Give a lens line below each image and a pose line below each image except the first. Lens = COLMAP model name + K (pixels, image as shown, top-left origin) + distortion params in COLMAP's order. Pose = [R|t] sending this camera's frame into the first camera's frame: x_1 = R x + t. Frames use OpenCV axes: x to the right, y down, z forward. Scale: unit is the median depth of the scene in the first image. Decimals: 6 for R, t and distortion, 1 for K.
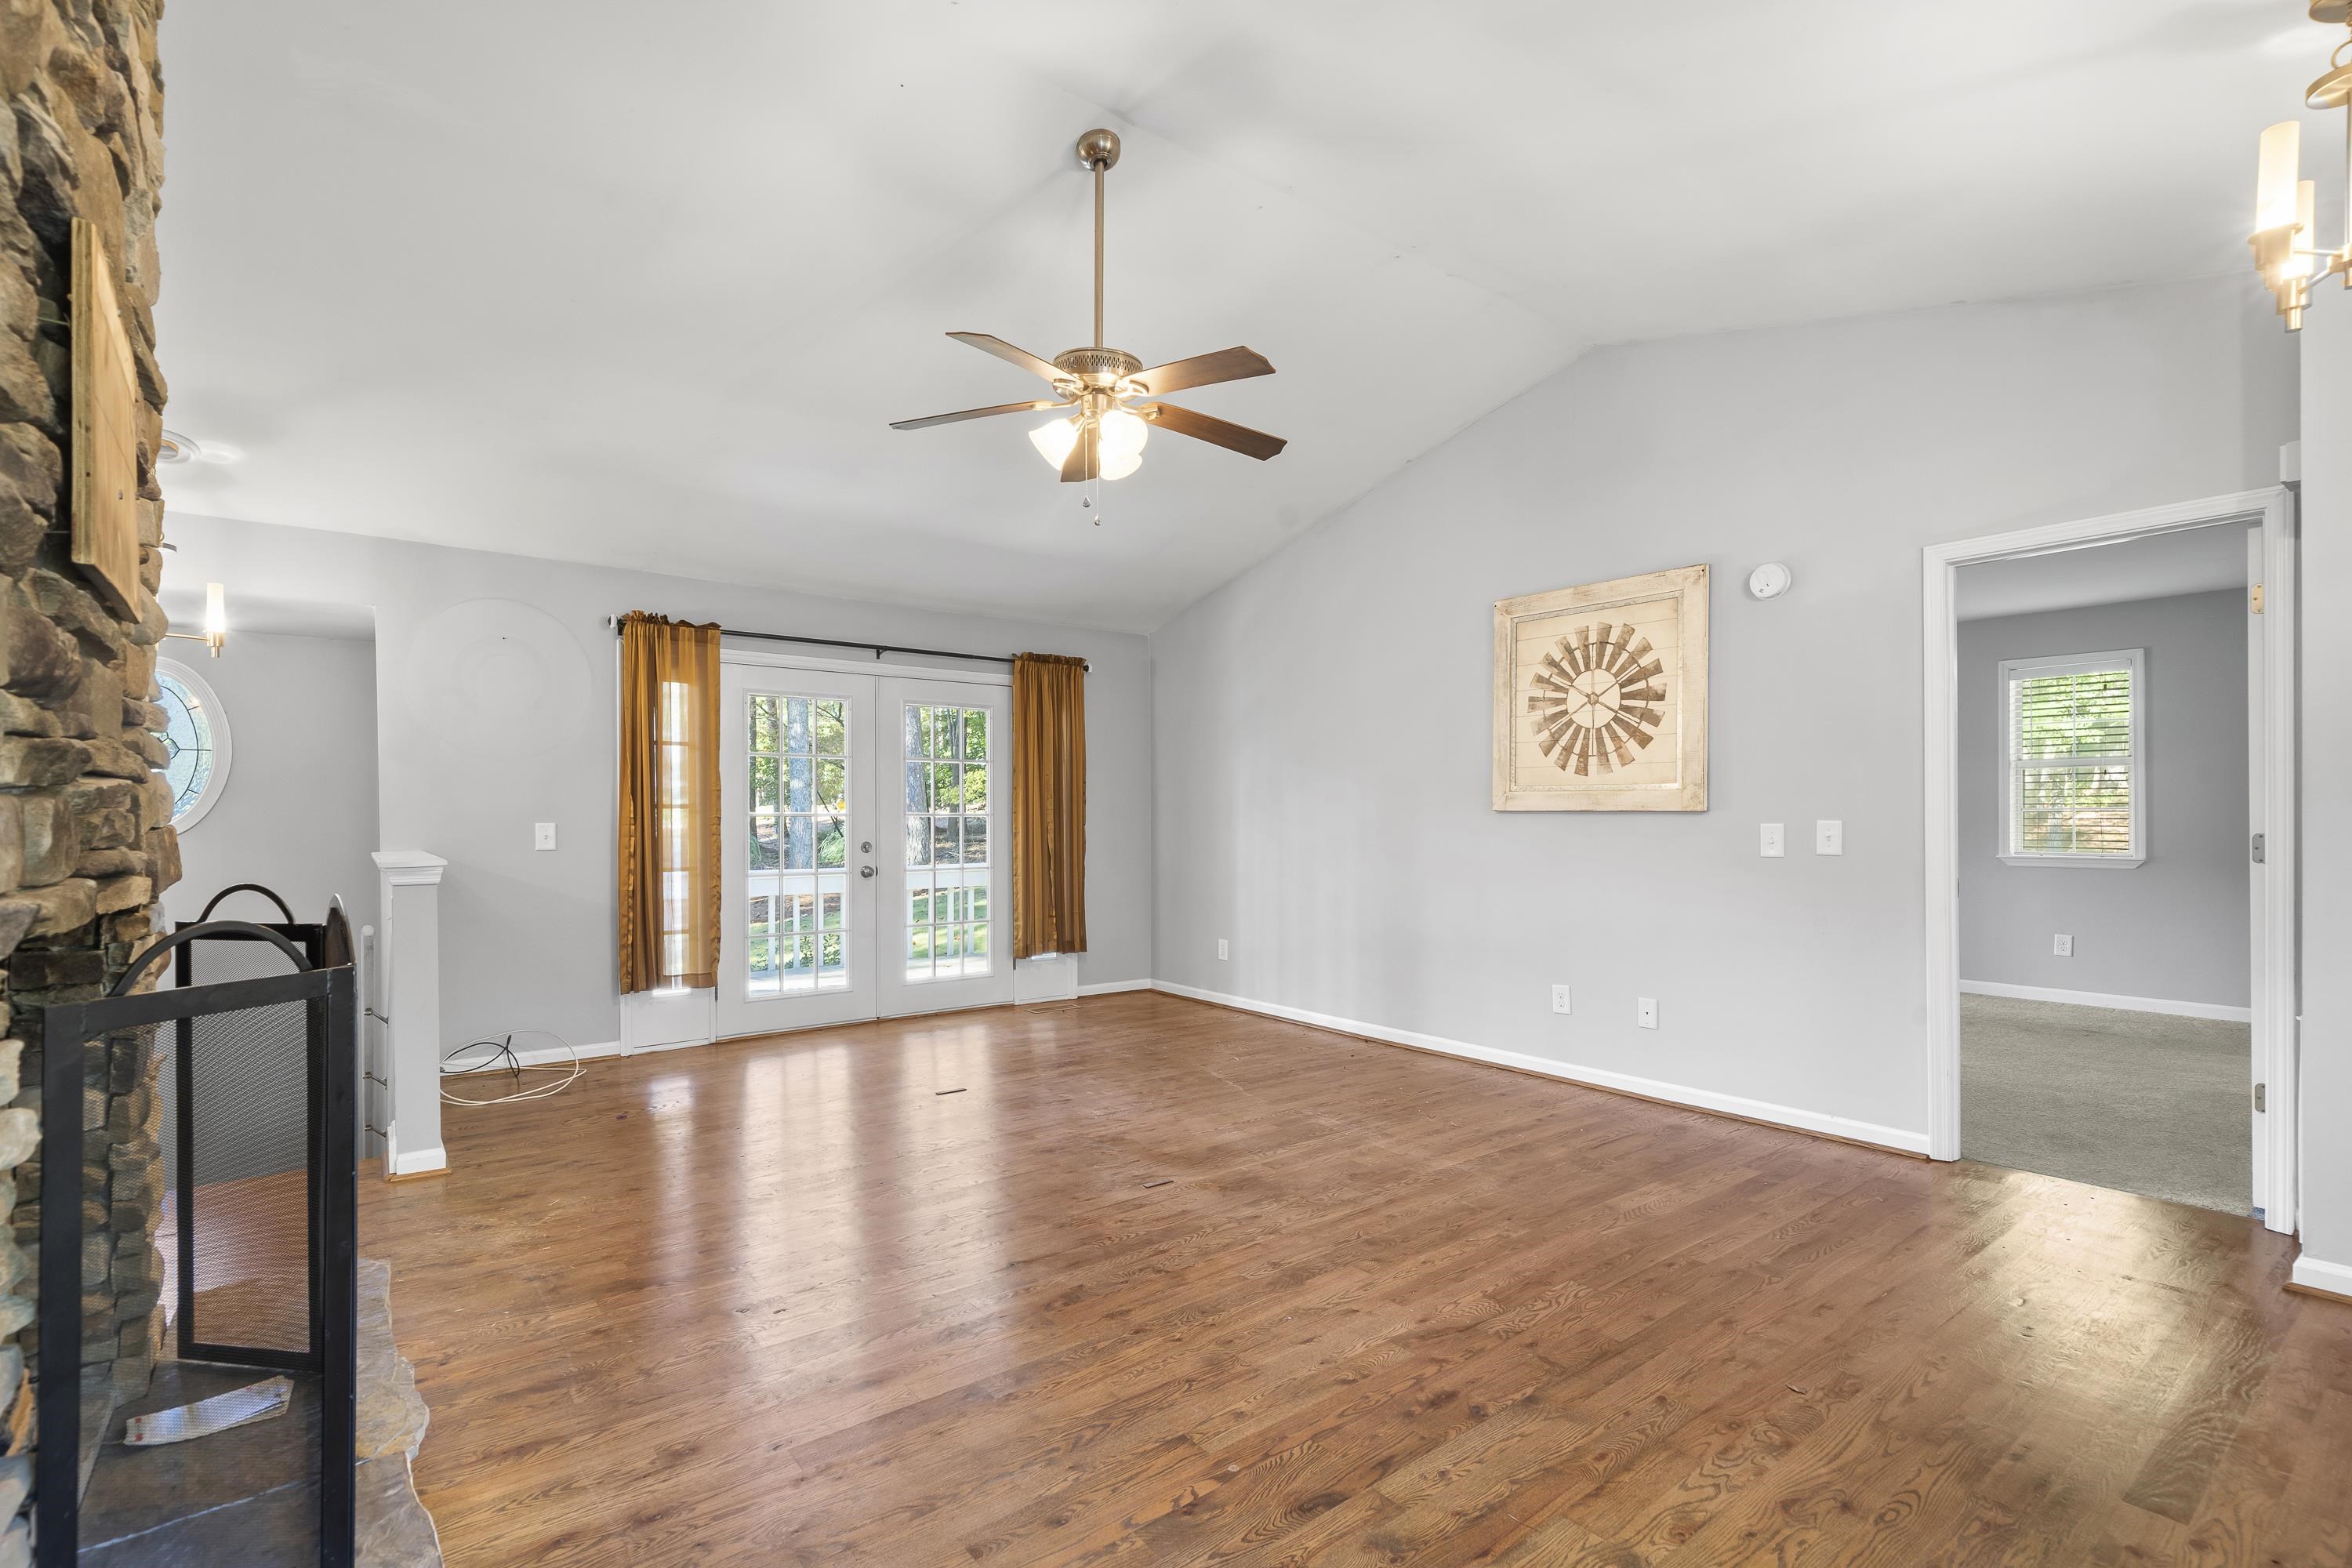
lens RADIAL K [[1076.8, 0, 1162.9], [0, 1076.8, 805.2], [0, 0, 1]] dist [0.000174, -0.000003]
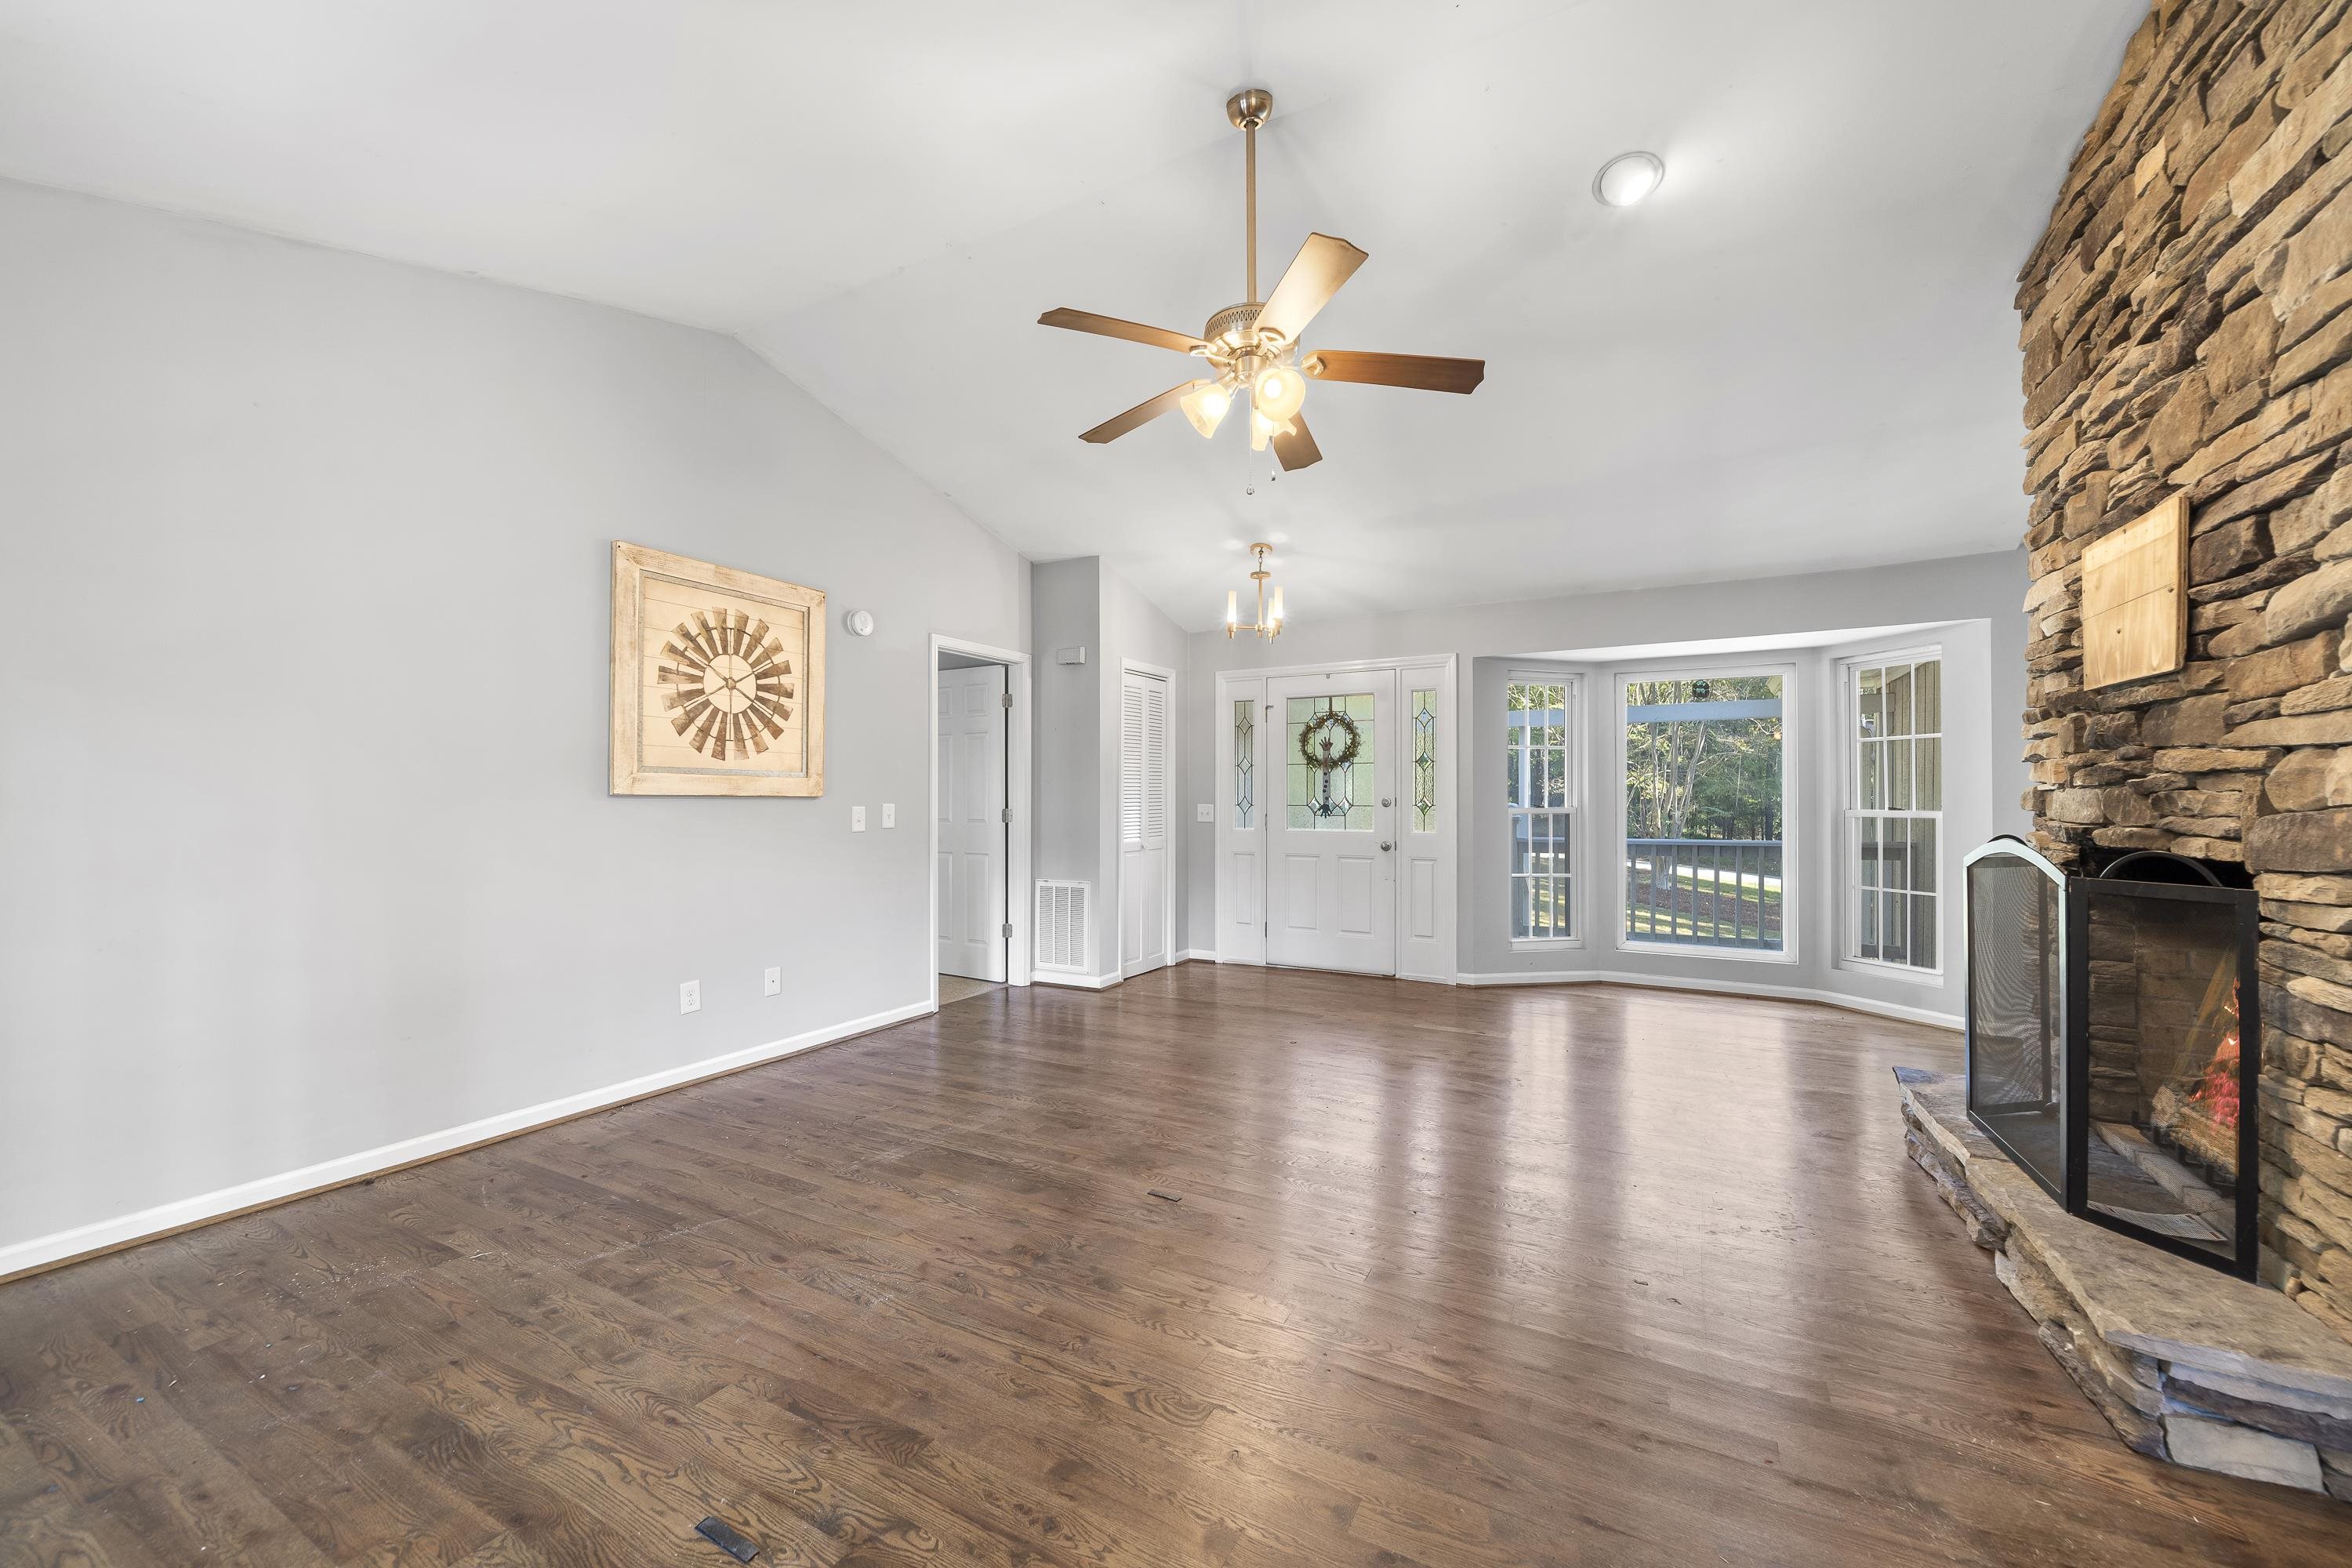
lens RADIAL K [[906.8, 0, 1161.7], [0, 906.8, 790.7], [0, 0, 1]] dist [-0.001068, -0.000025]
pose [[-0.394100, 0.010822, 0.919004, -0.533561], [-0.007591, 0.999858, -0.015030, 0.010209], [-0.919036, -0.012900, -0.393962, 0.966778]]
